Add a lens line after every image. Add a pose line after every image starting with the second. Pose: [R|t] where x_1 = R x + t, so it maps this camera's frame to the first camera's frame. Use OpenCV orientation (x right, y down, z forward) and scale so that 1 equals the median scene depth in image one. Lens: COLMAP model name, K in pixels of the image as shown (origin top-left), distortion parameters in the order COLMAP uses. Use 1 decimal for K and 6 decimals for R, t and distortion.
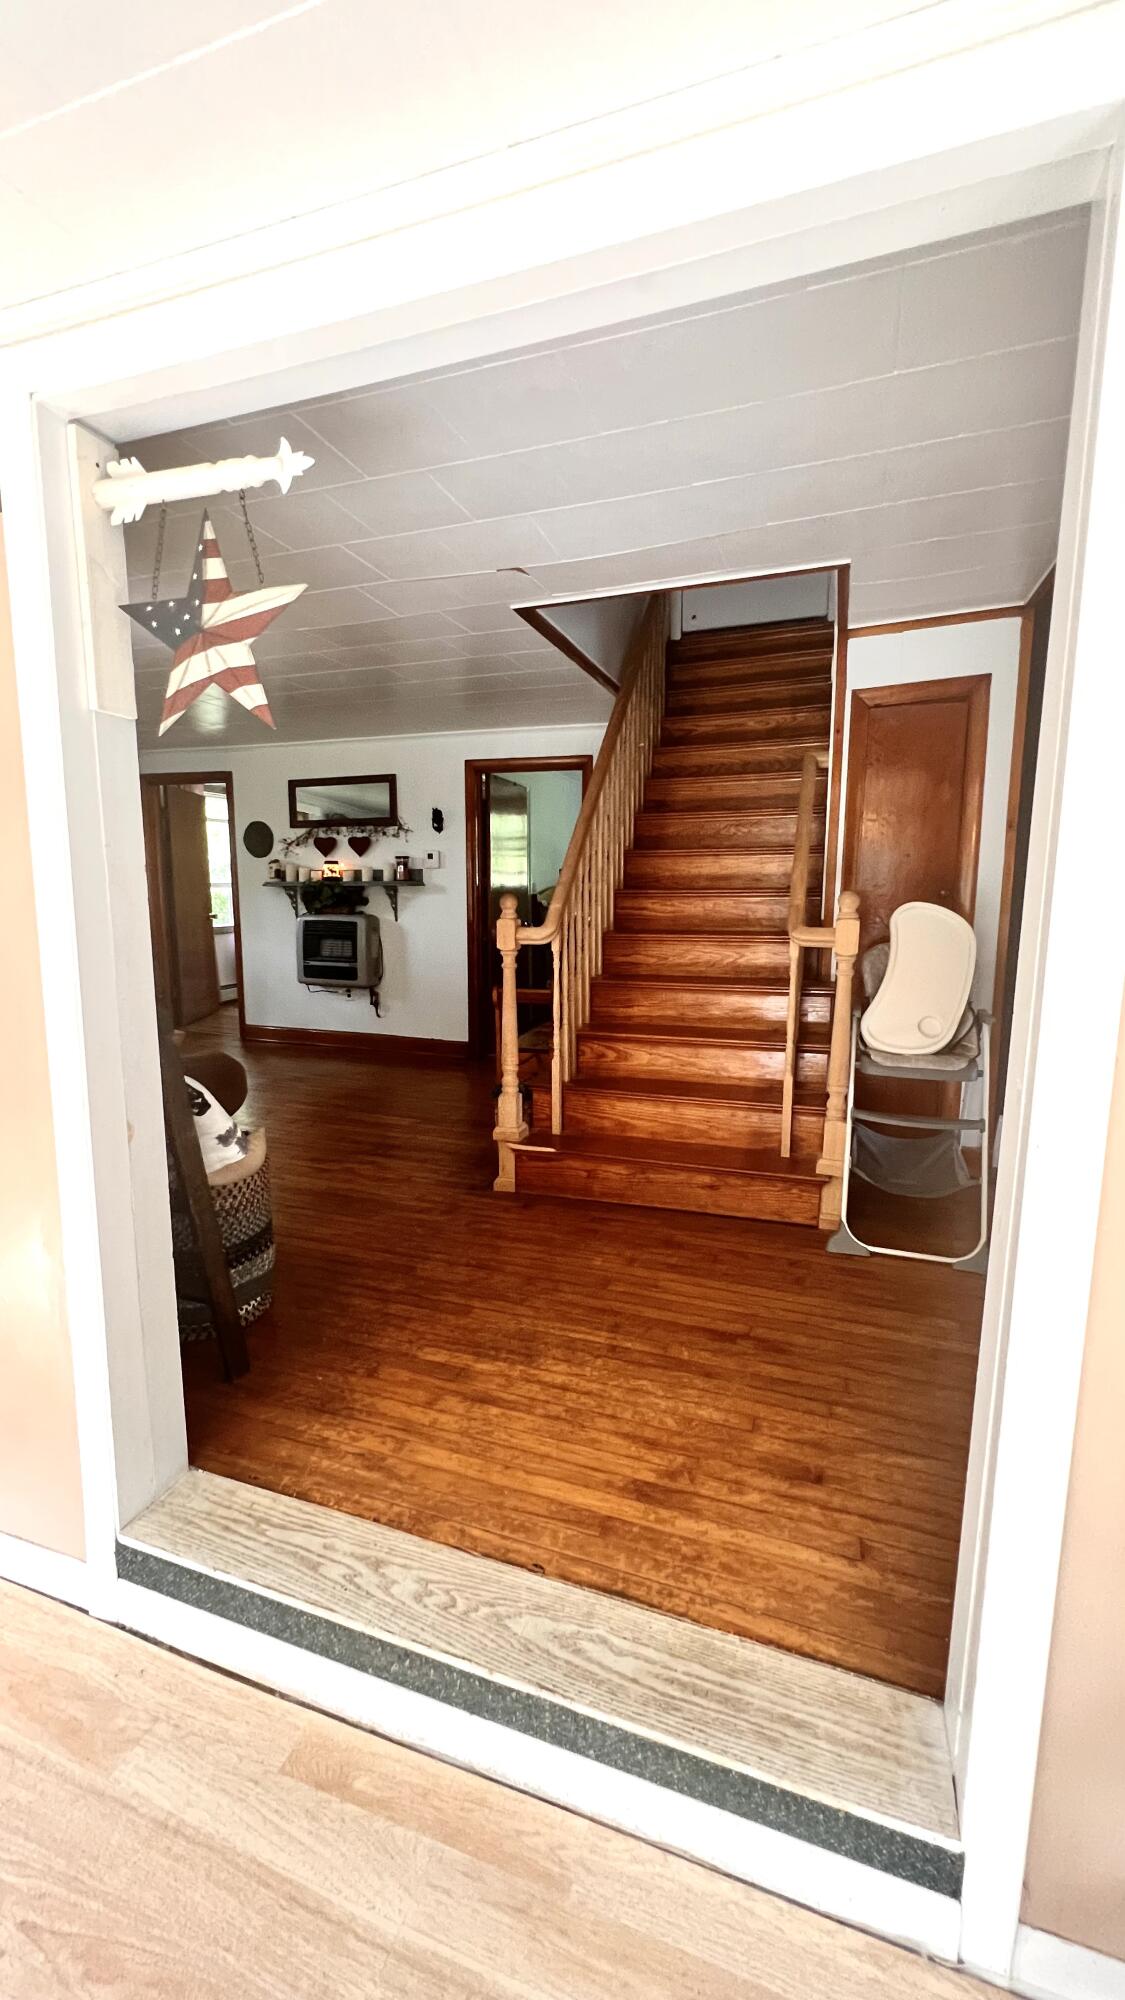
lens RADIAL K [[801.1, 0, 562.5], [0, 801.1, 1000.0], [0, 0, 1]] dist [0.000053, 0.000124]
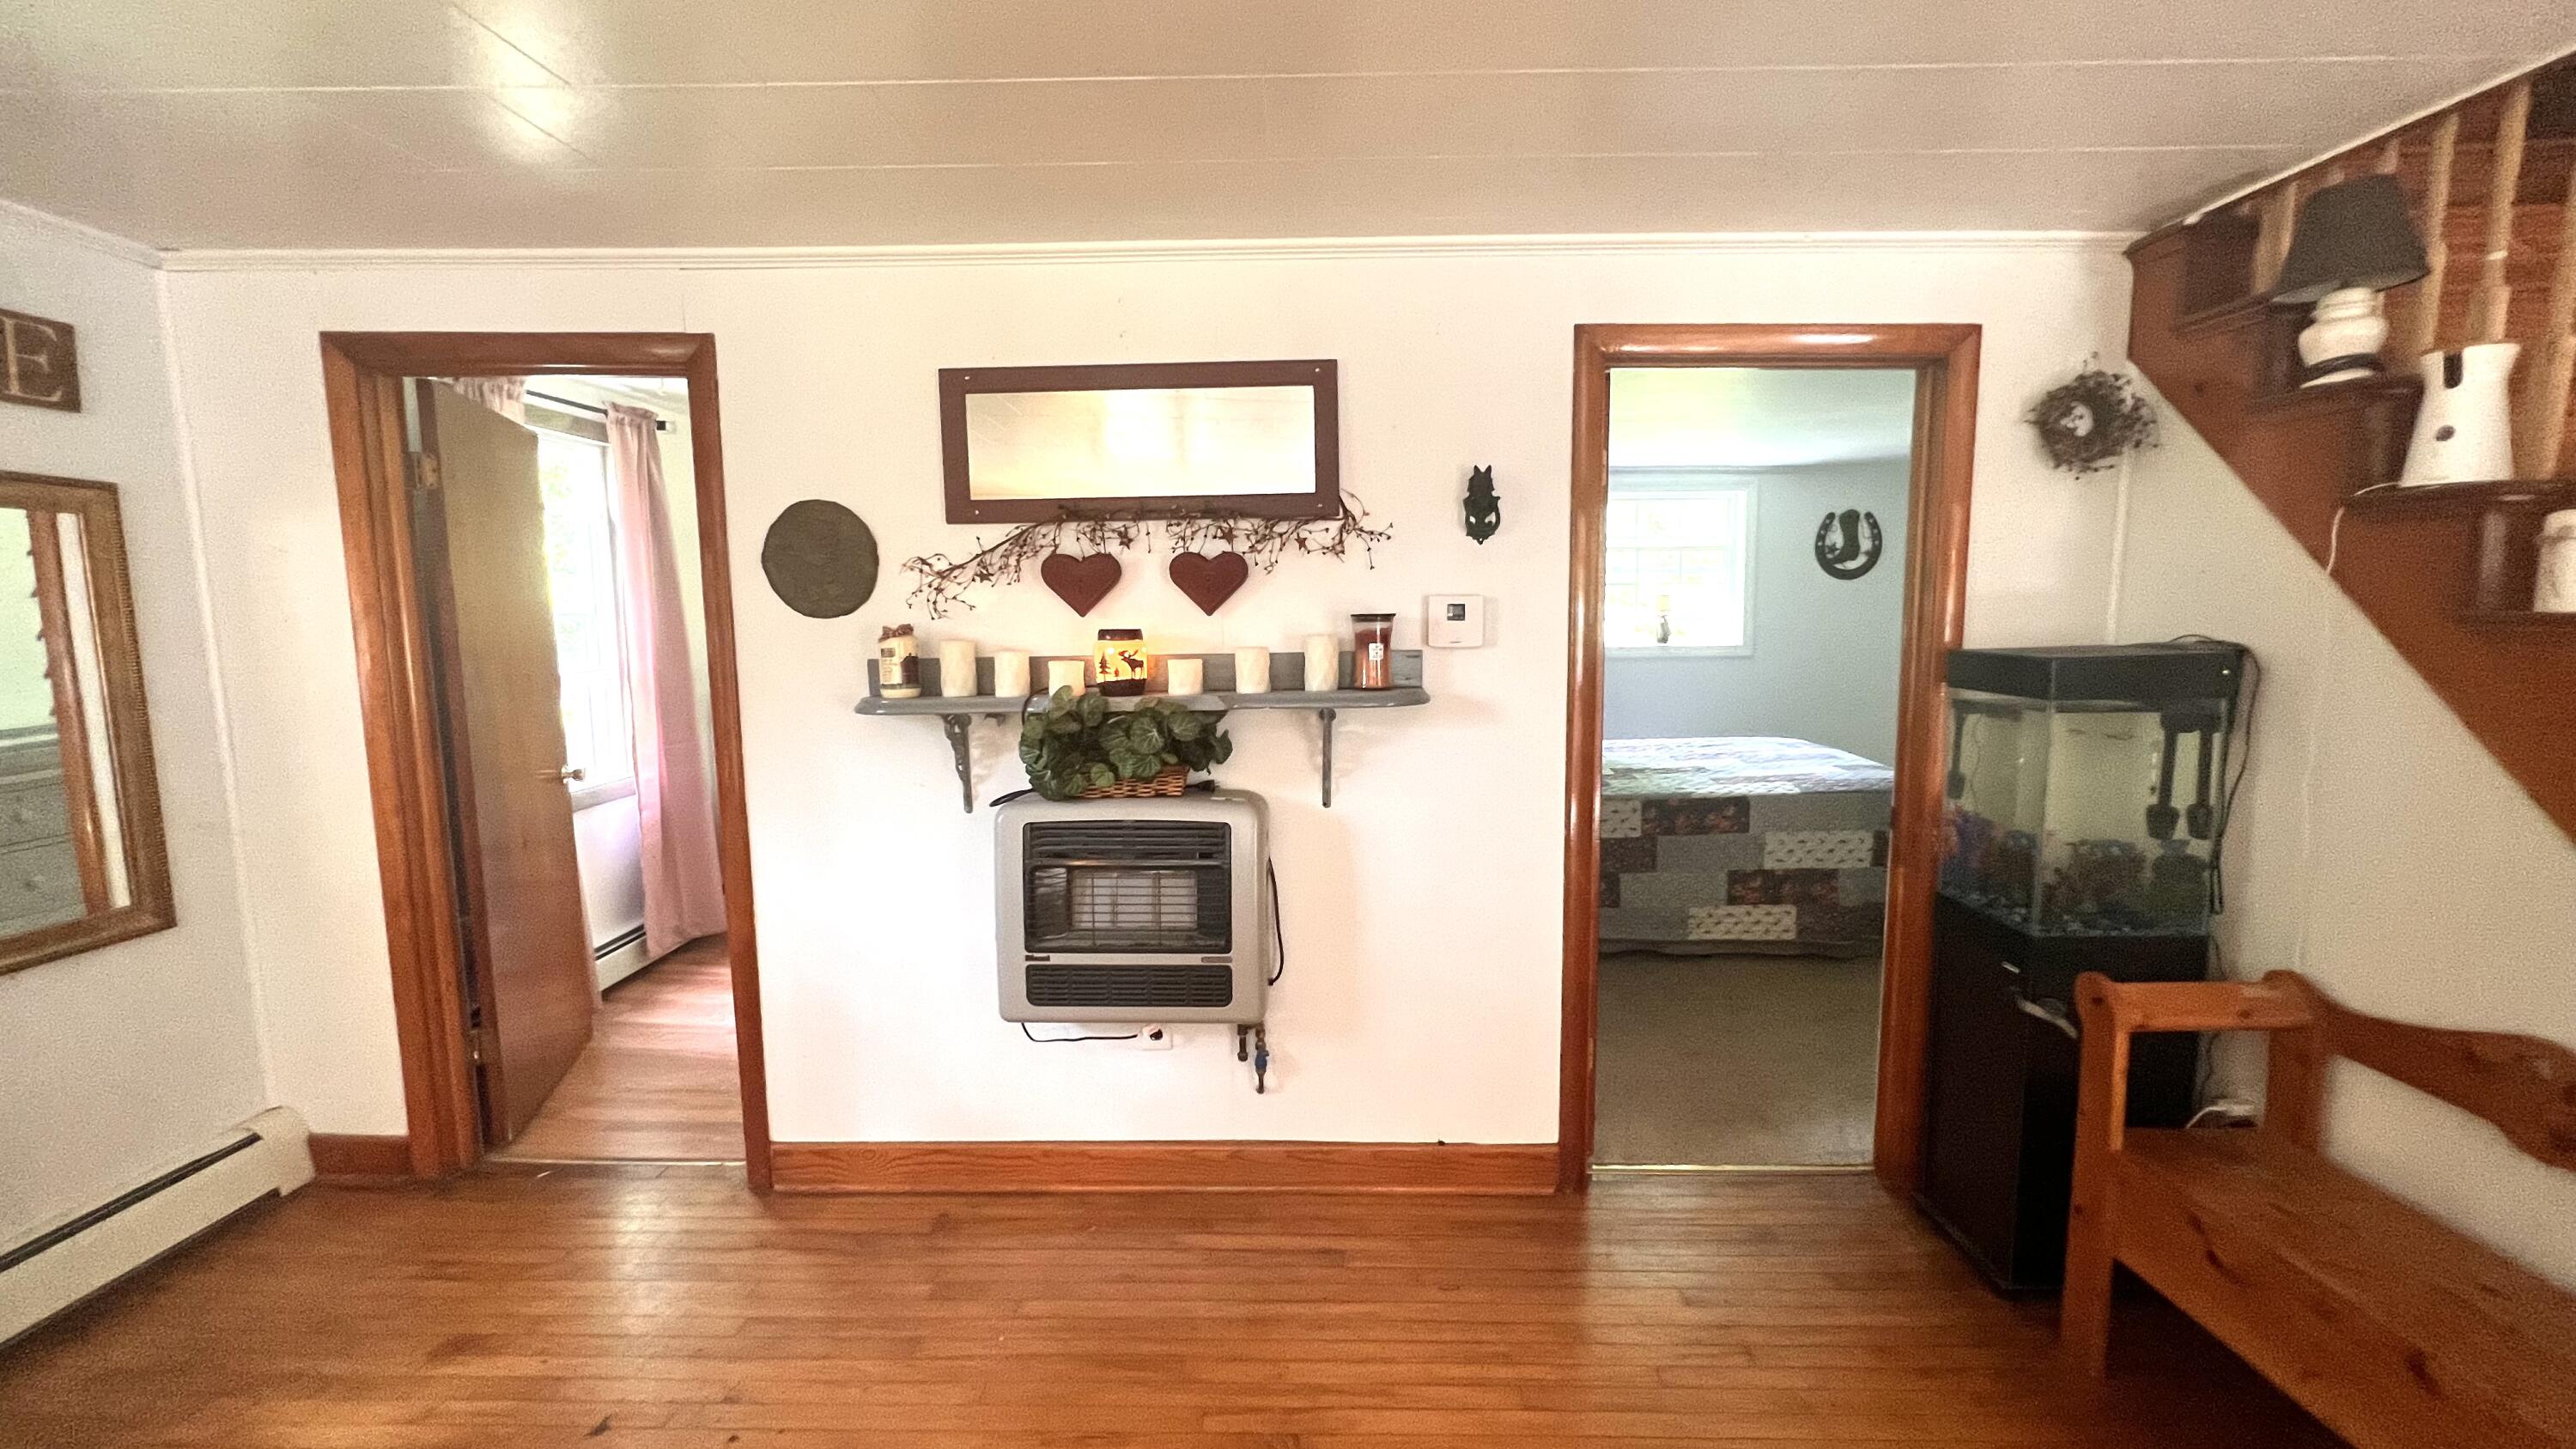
lens RADIAL K [[945.7, 0, 1288.0], [0, 945.7, 724.5], [0, 0, 1]] dist [-0.001144, -0.000042]
pose [[0.945091, -0.045445, 0.323631, -0.344945], [0.060529, 0.997492, -0.036690, -0.118151], [-0.321152, 0.054264, 0.945472, 0.629146]]
